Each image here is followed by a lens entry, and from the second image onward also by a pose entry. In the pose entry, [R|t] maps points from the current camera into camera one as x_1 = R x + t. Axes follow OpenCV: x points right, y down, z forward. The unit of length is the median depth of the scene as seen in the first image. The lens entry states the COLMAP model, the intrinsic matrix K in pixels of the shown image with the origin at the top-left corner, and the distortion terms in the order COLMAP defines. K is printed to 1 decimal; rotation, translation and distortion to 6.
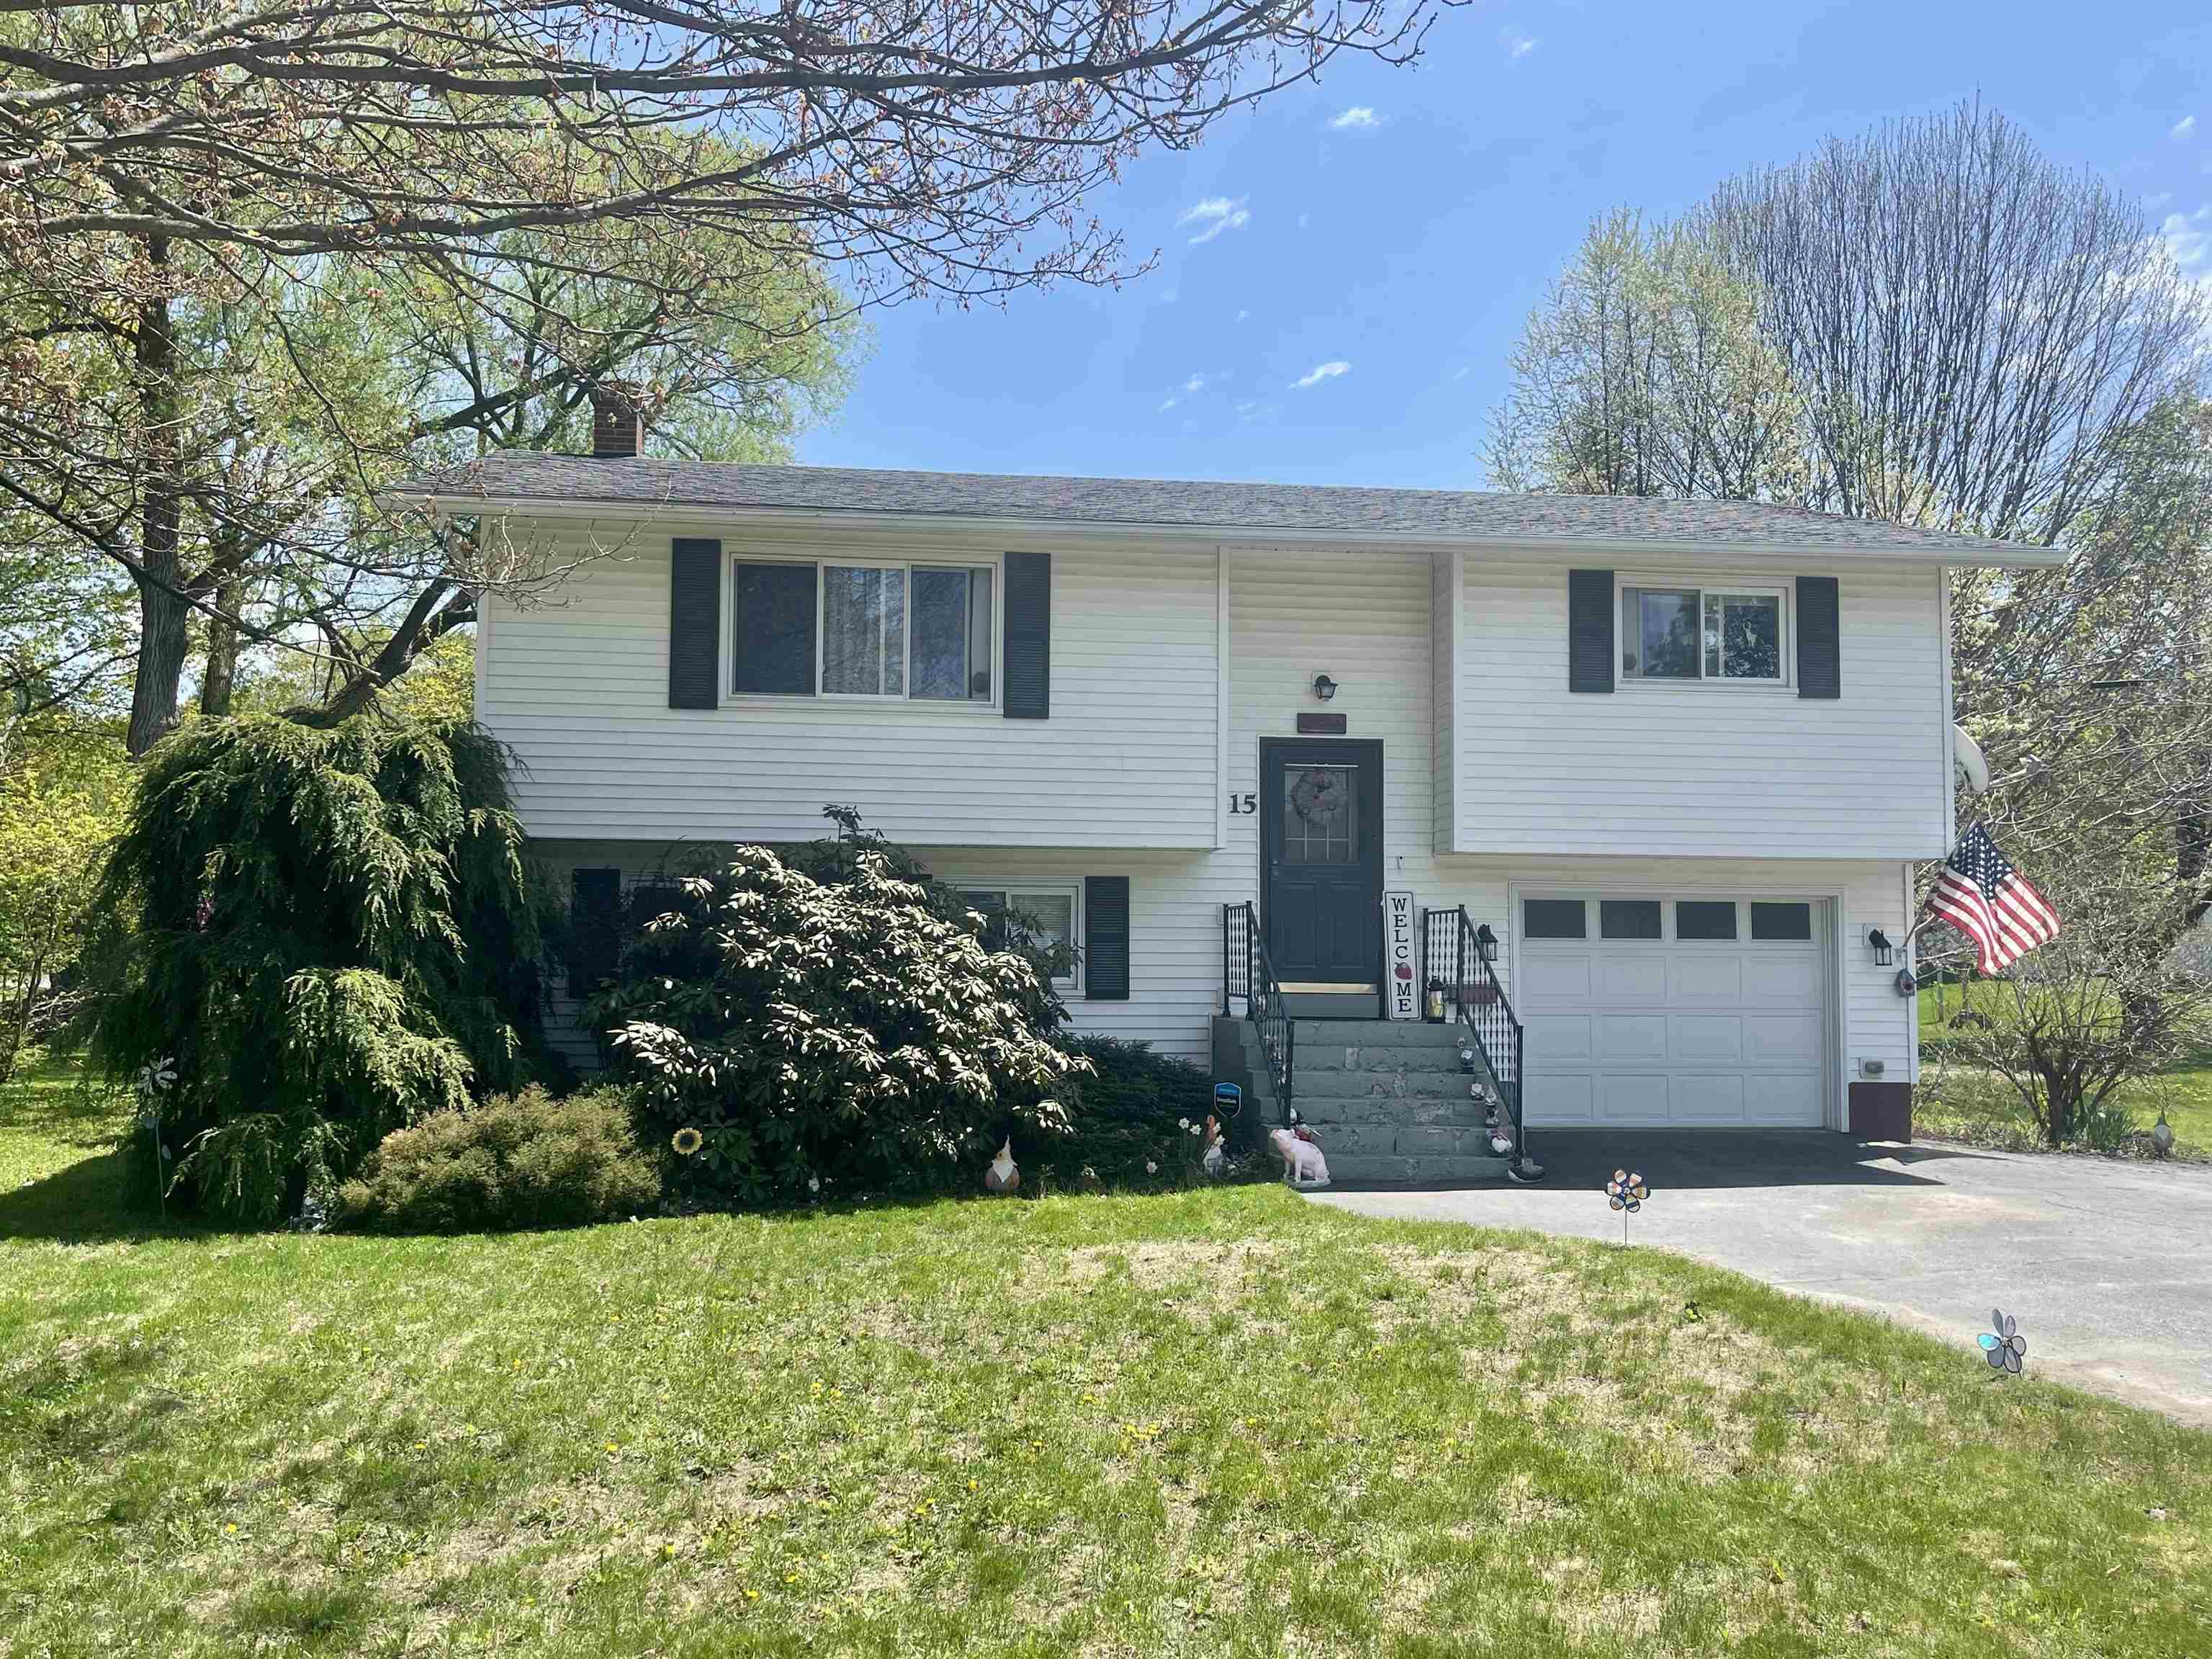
lens RADIAL K [[1839.9, 0, 1106.0], [0, 1839.9, 829.5], [0, 0, 1]] dist [0.062153, 0.000835]
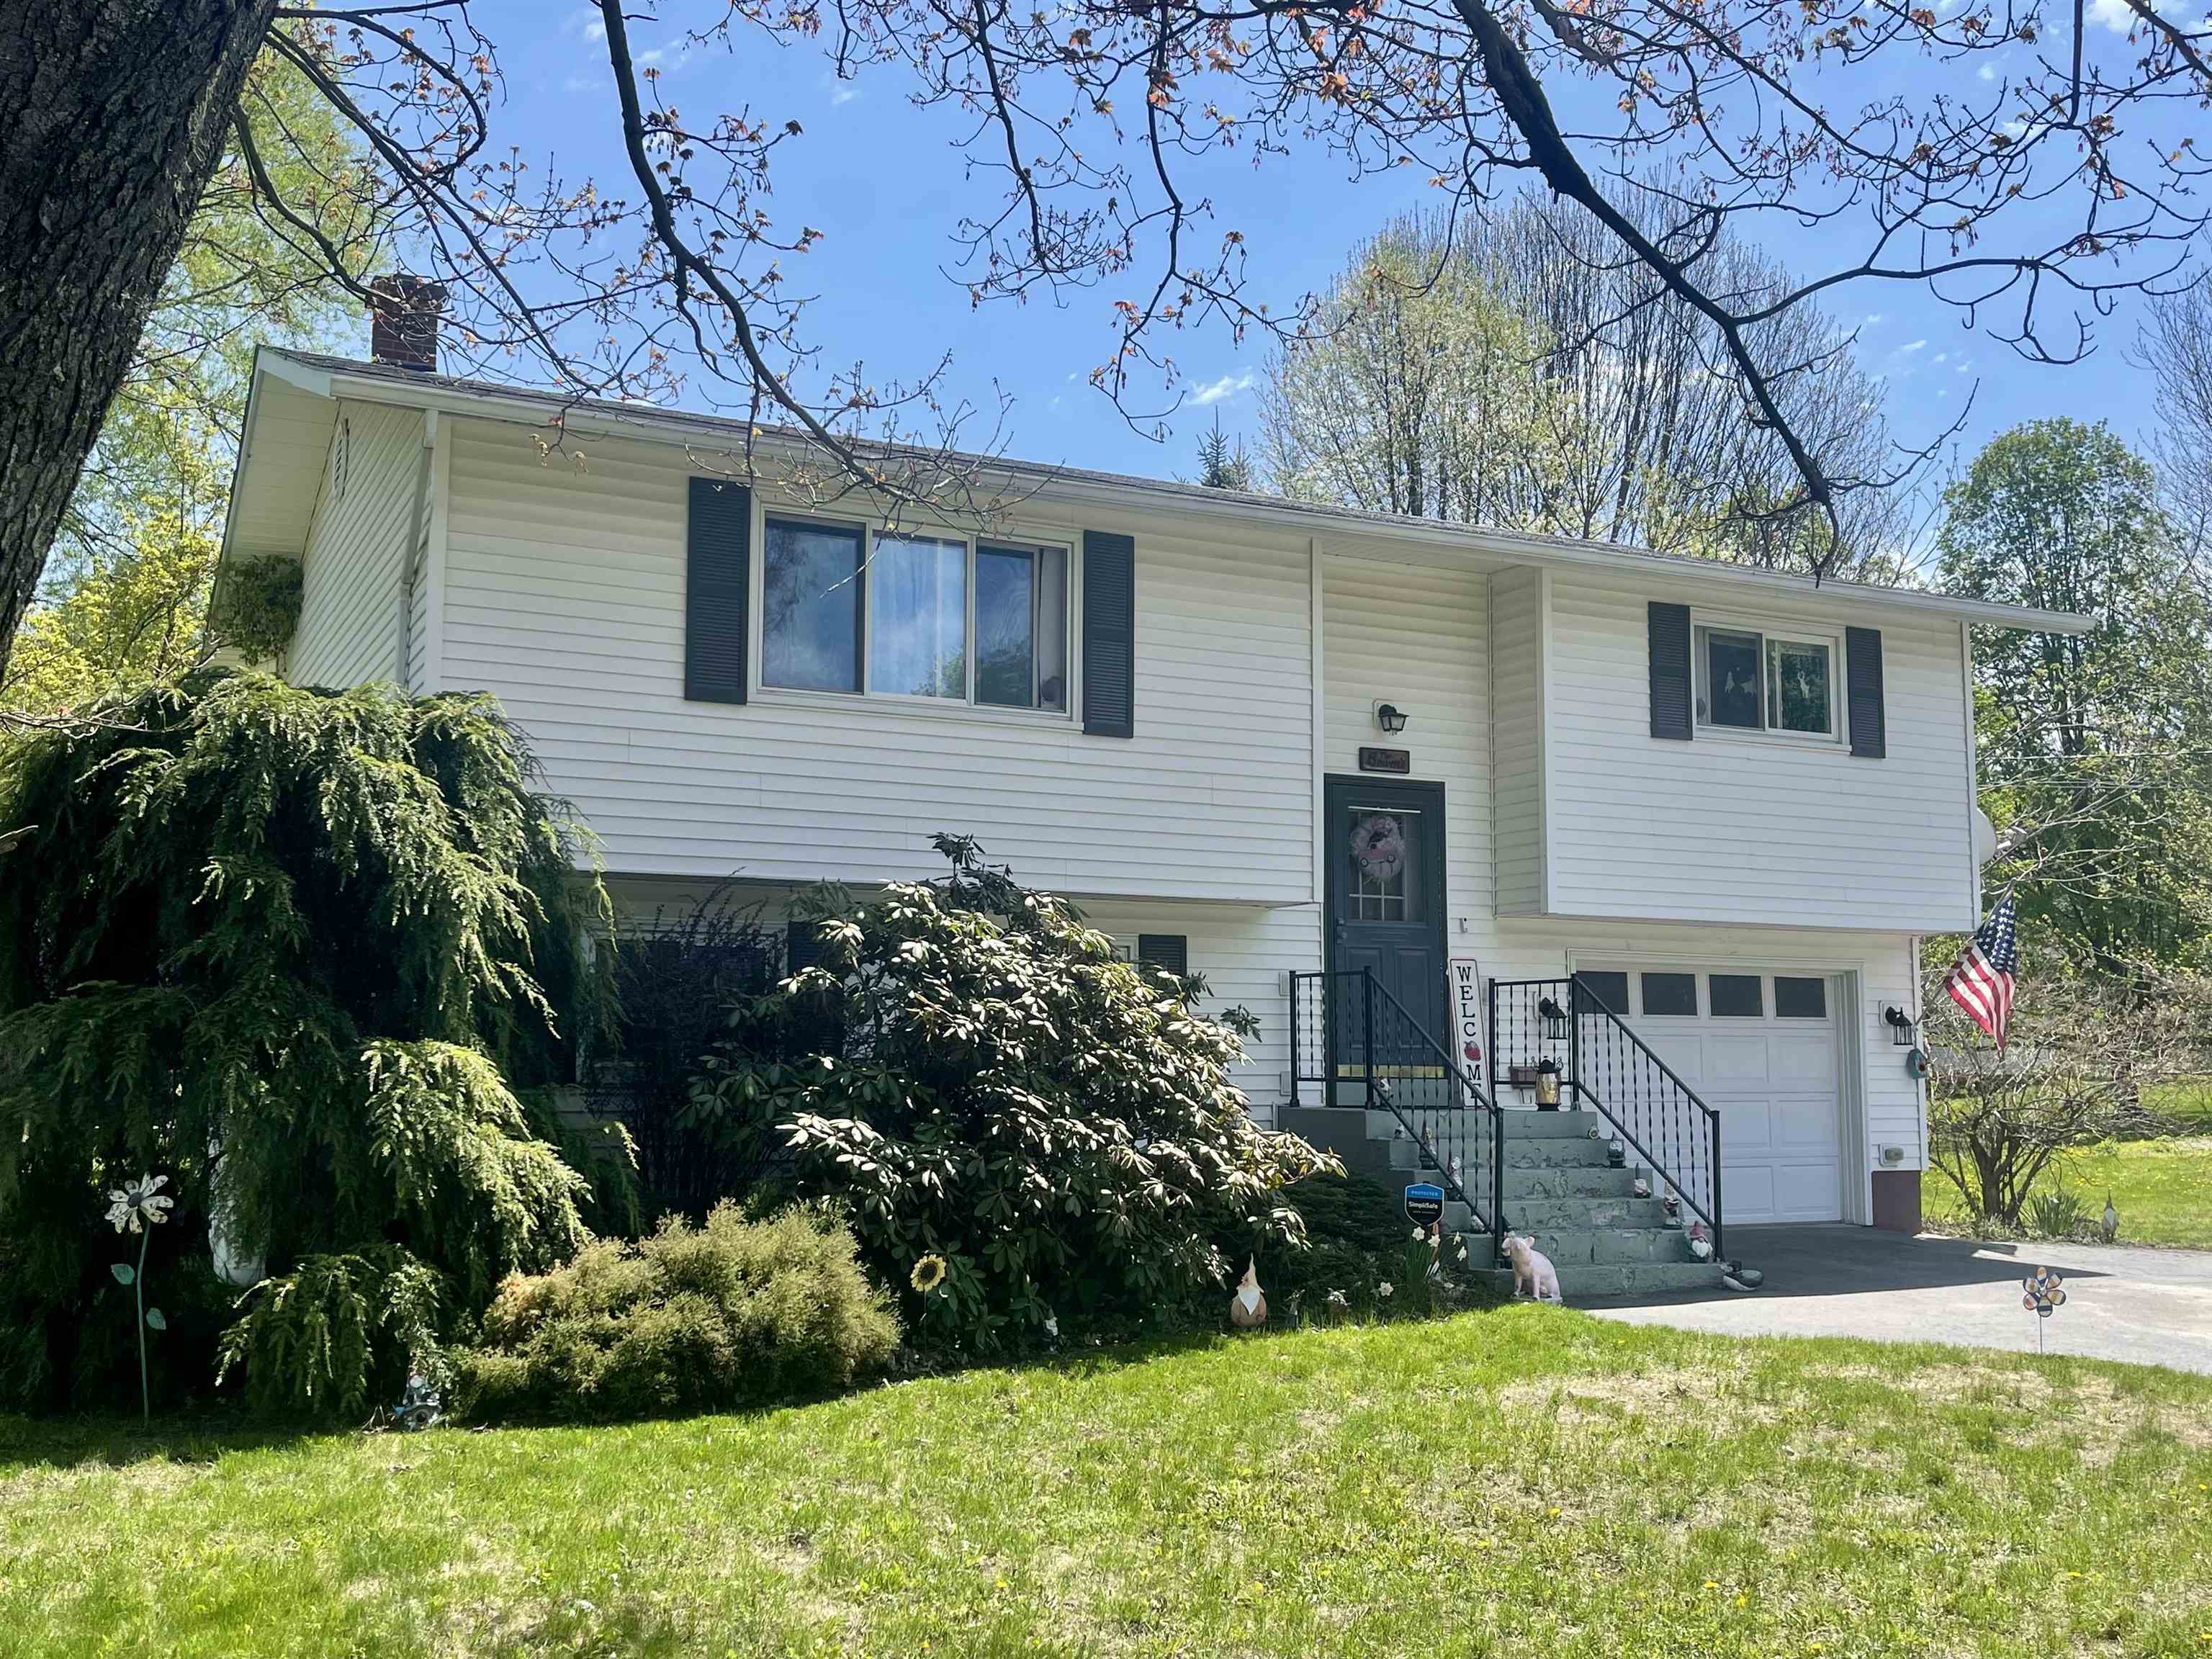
lens RADIAL K [[2073.3, 0, 1106.0], [0, 2073.3, 829.5], [0, 0, 1]] dist [0.064370, -0.004906]
pose [[0.943581, 0.032535, 0.329540, -0.339584], [-0.018861, 0.998827, -0.044608, 0.020863], [-0.330604, 0.035876, 0.943087, 0.143194]]
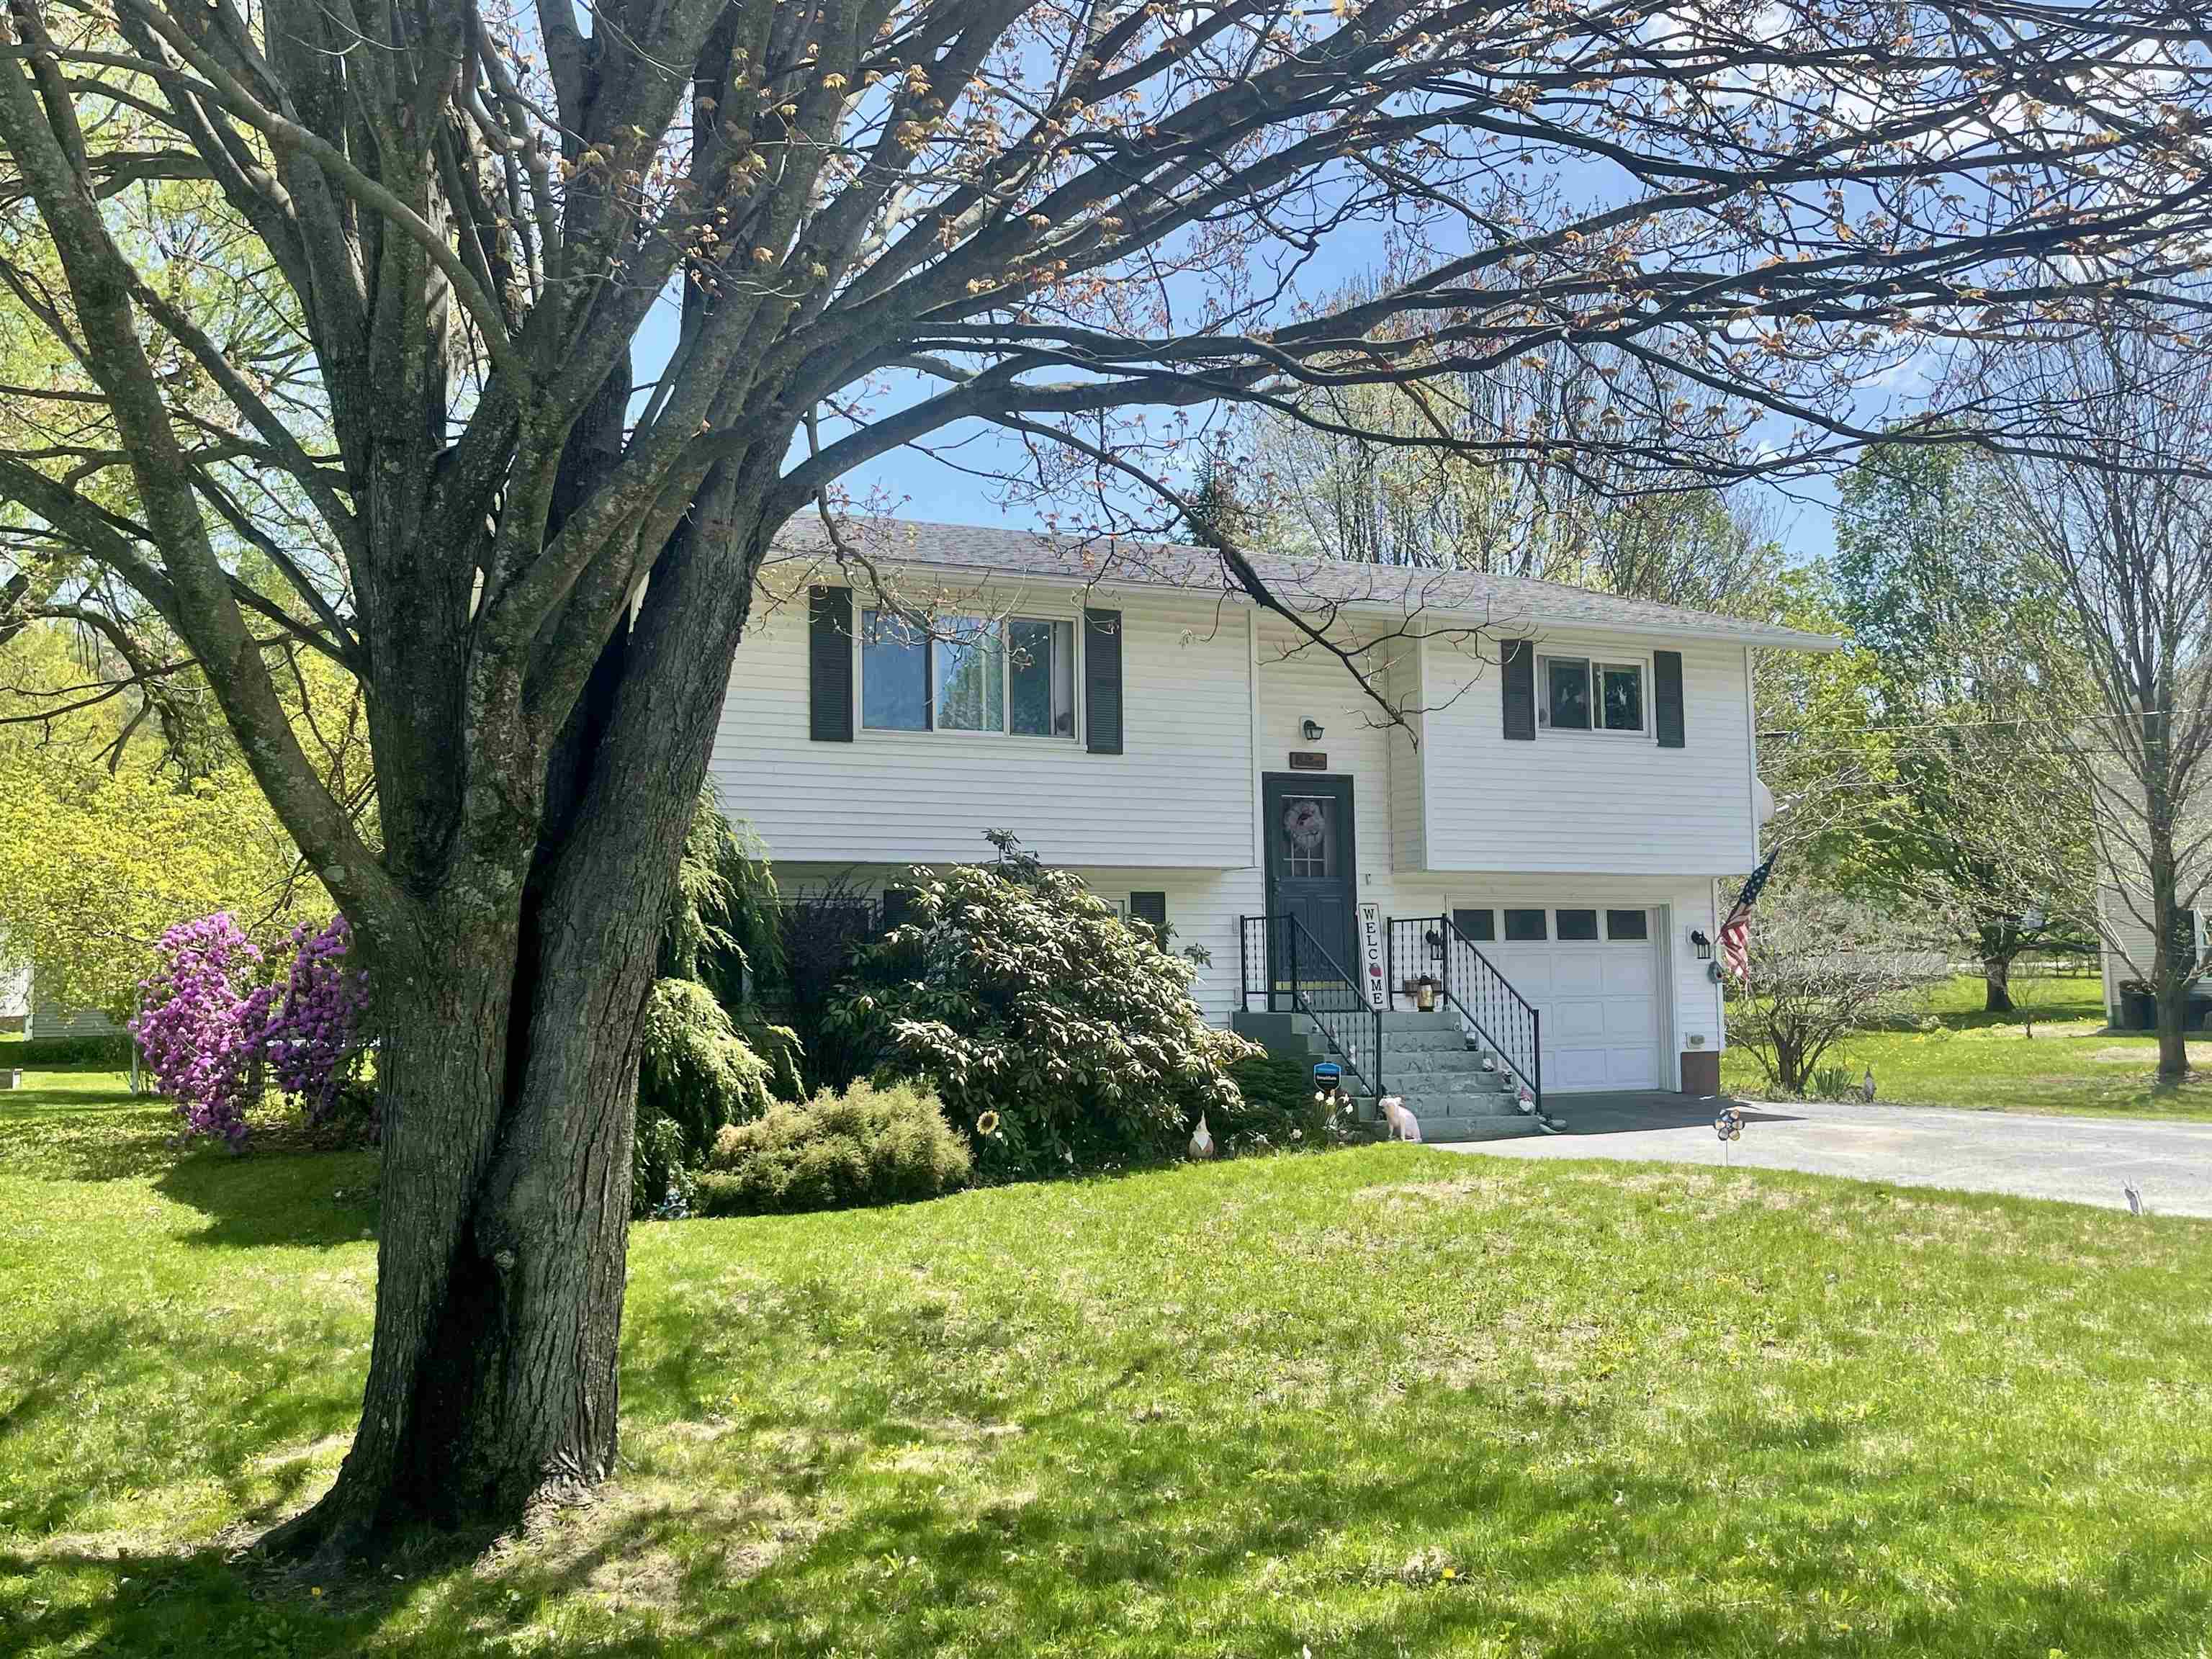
lens RADIAL K [[1872.0, 0, 1106.0], [0, 1872.0, 829.5], [0, 0, 1]] dist [0.094493, 0.000151]
pose [[0.948528, 0.003574, 0.316674, -0.407242], [0.000066, 0.999934, -0.011482, -0.000073], [-0.316695, 0.010912, 0.948465, -0.101374]]
